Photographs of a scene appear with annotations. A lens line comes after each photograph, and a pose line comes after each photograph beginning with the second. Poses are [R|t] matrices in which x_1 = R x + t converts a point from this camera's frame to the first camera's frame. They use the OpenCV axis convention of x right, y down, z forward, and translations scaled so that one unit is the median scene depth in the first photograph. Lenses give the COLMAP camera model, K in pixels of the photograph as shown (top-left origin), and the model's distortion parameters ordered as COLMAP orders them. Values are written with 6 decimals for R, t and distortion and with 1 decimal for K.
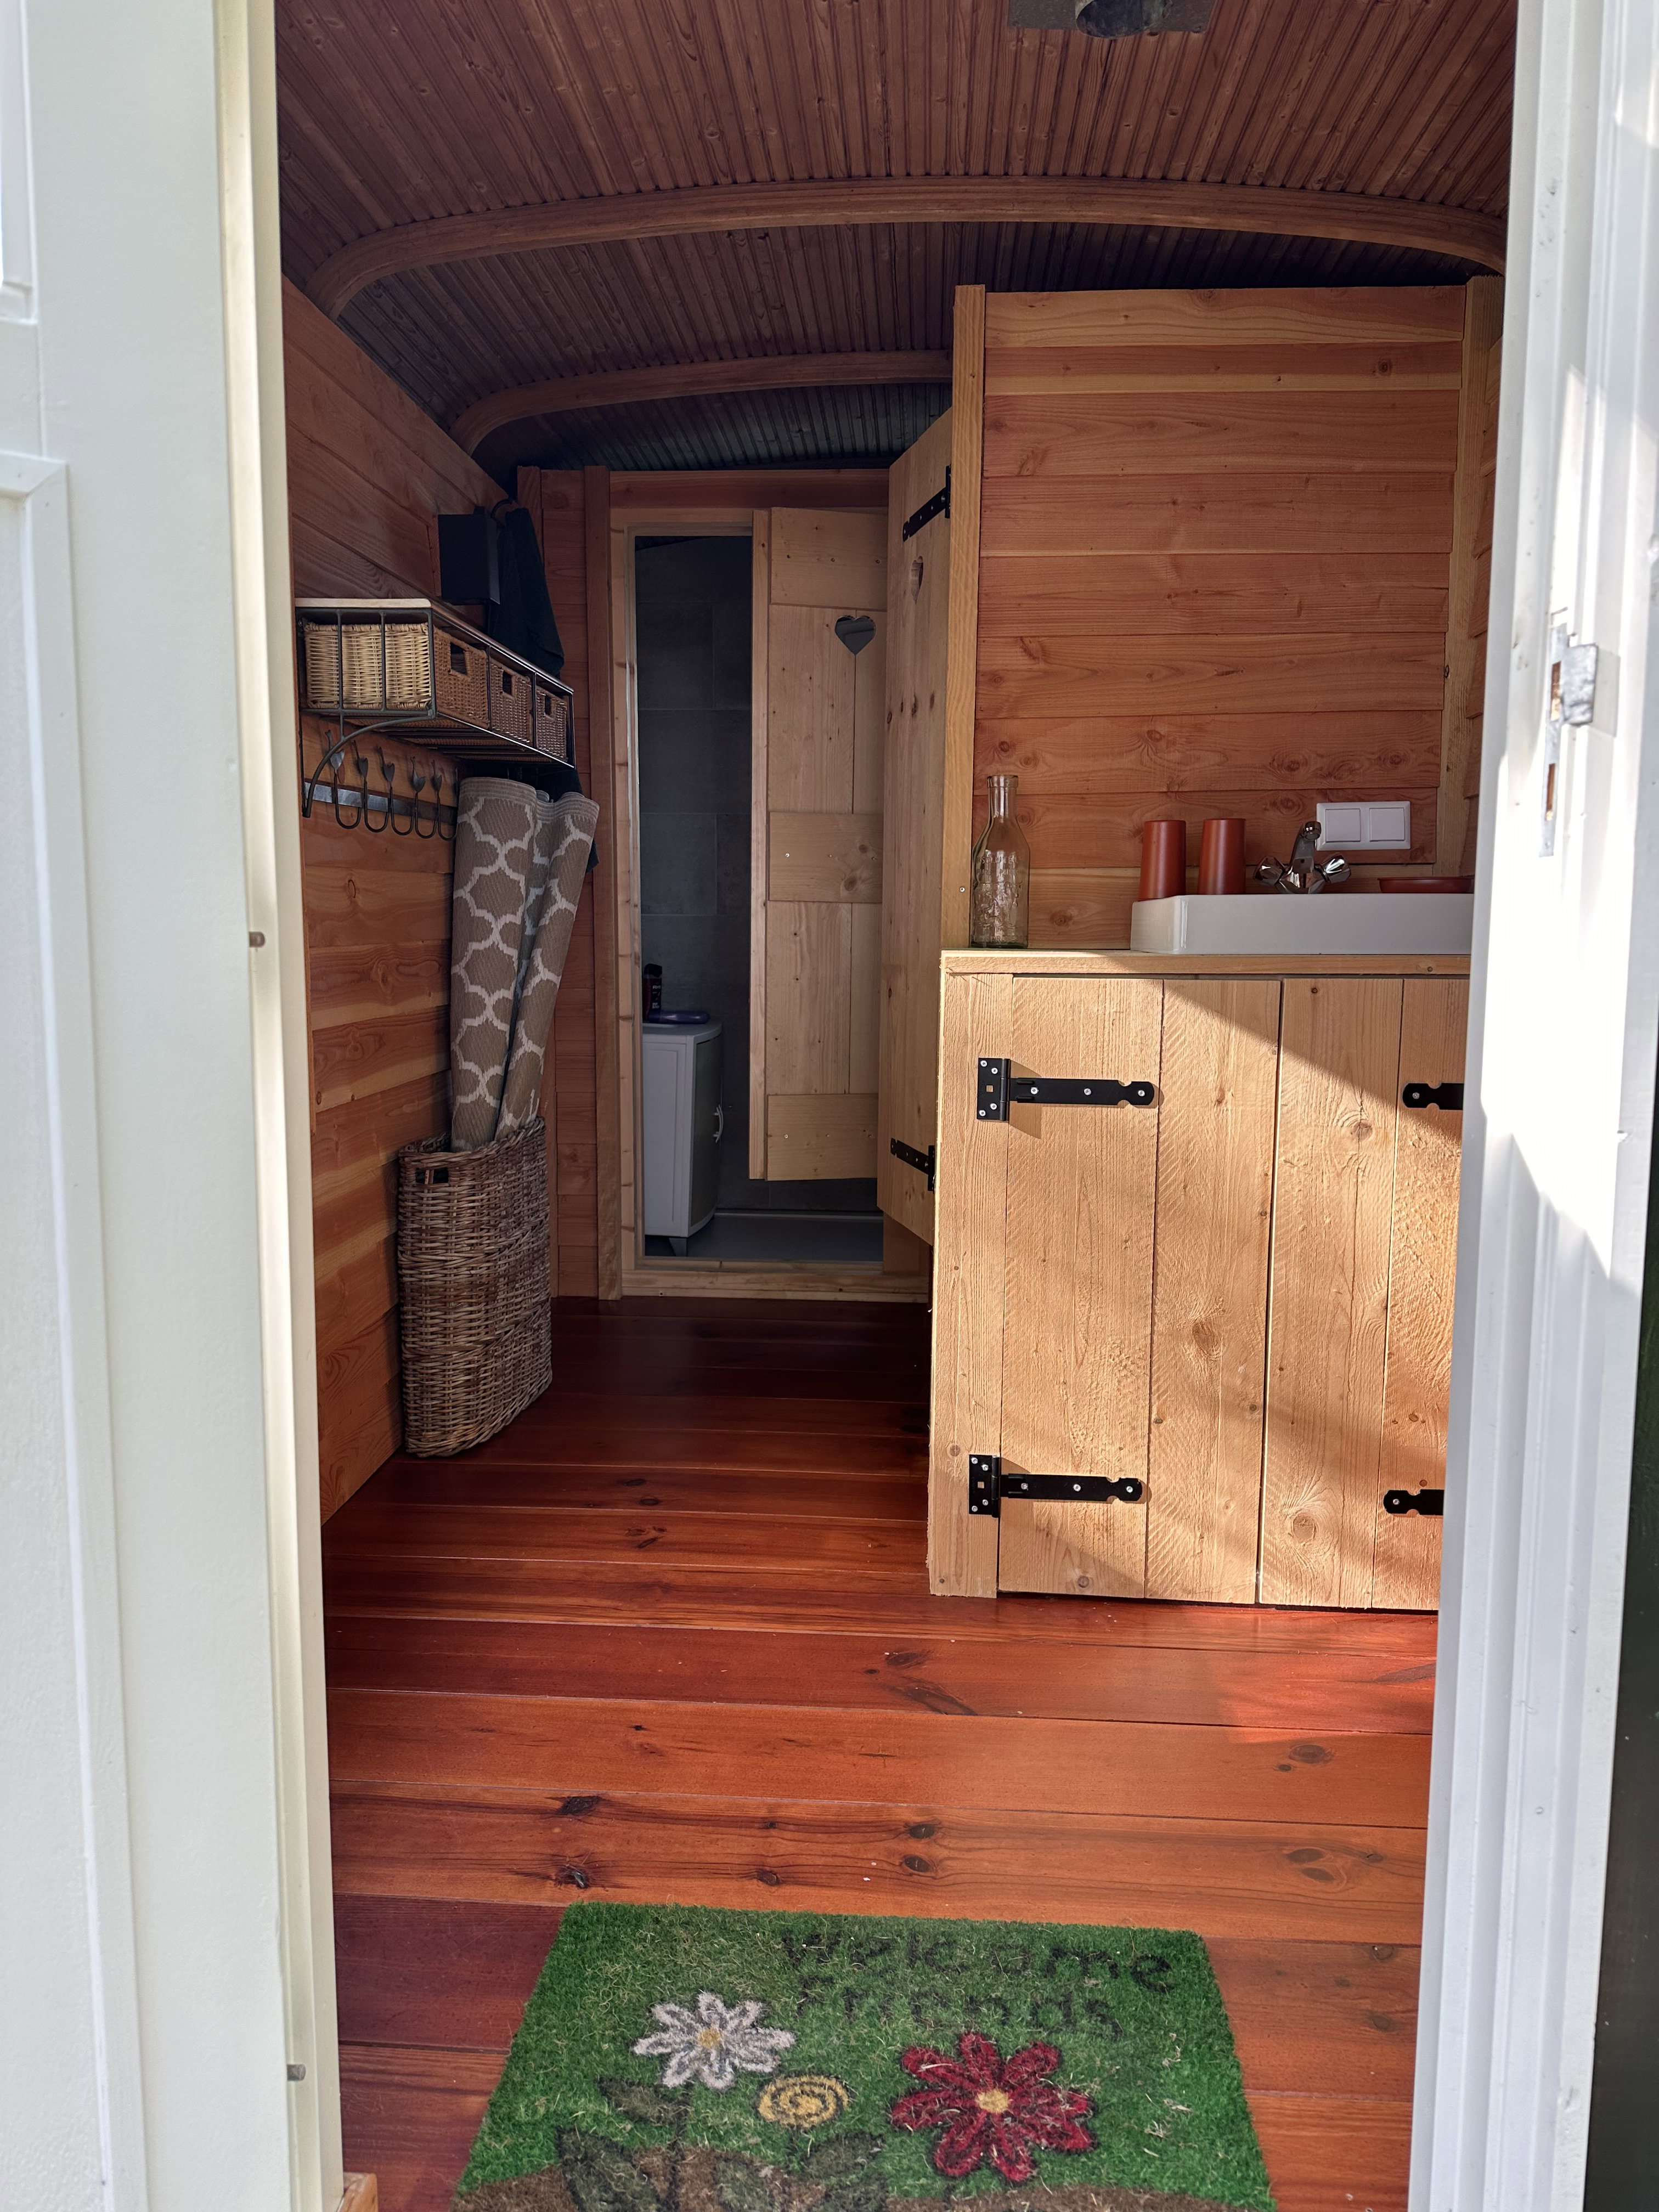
lens RADIAL K [[1547.4, 0, 829.5], [0, 1547.4, 1106.0], [0, 0, 1]] dist [0.070926, -0.097796]
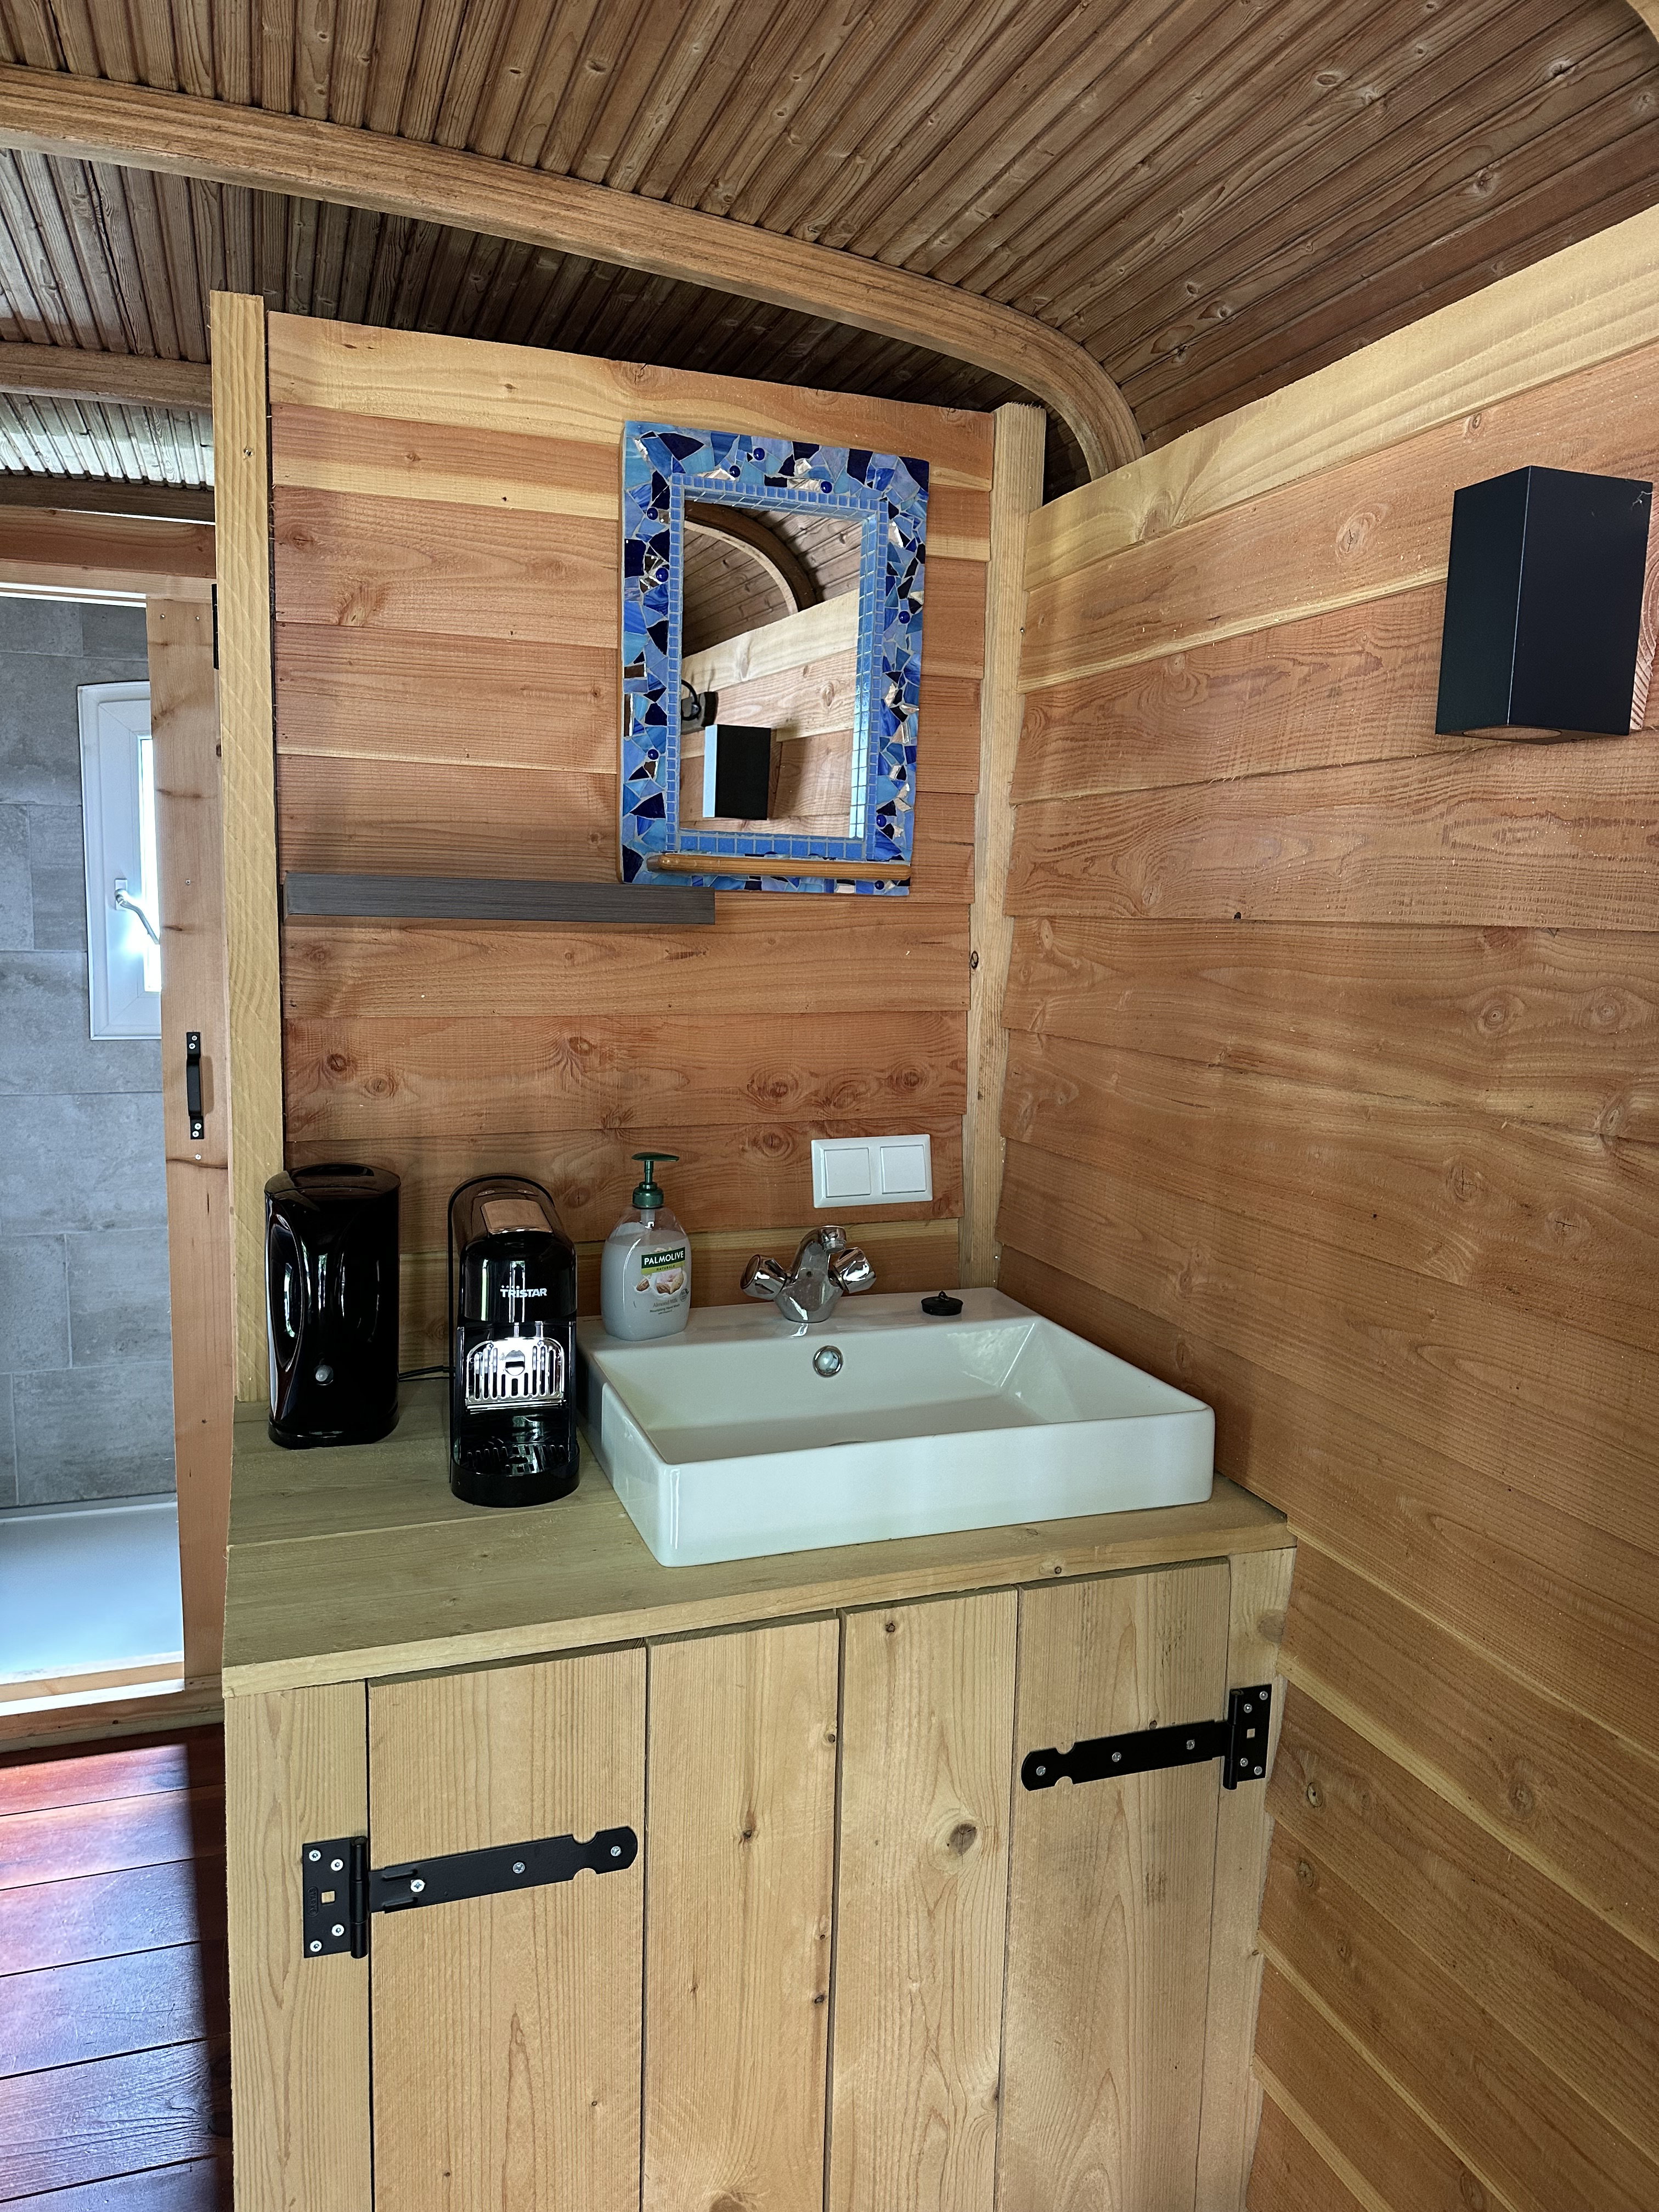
lens RADIAL K [[1594.7, 0, 828.2], [0, 1594.7, 1143.6], [0, 0, 1]] dist [0.086706, -0.089846]
pose [[0.920653, -0.038800, 0.388448, 0.048866], [0.026153, 0.998943, 0.037793, -0.244577], [-0.389504, -0.024635, 0.920695, 0.383343]]
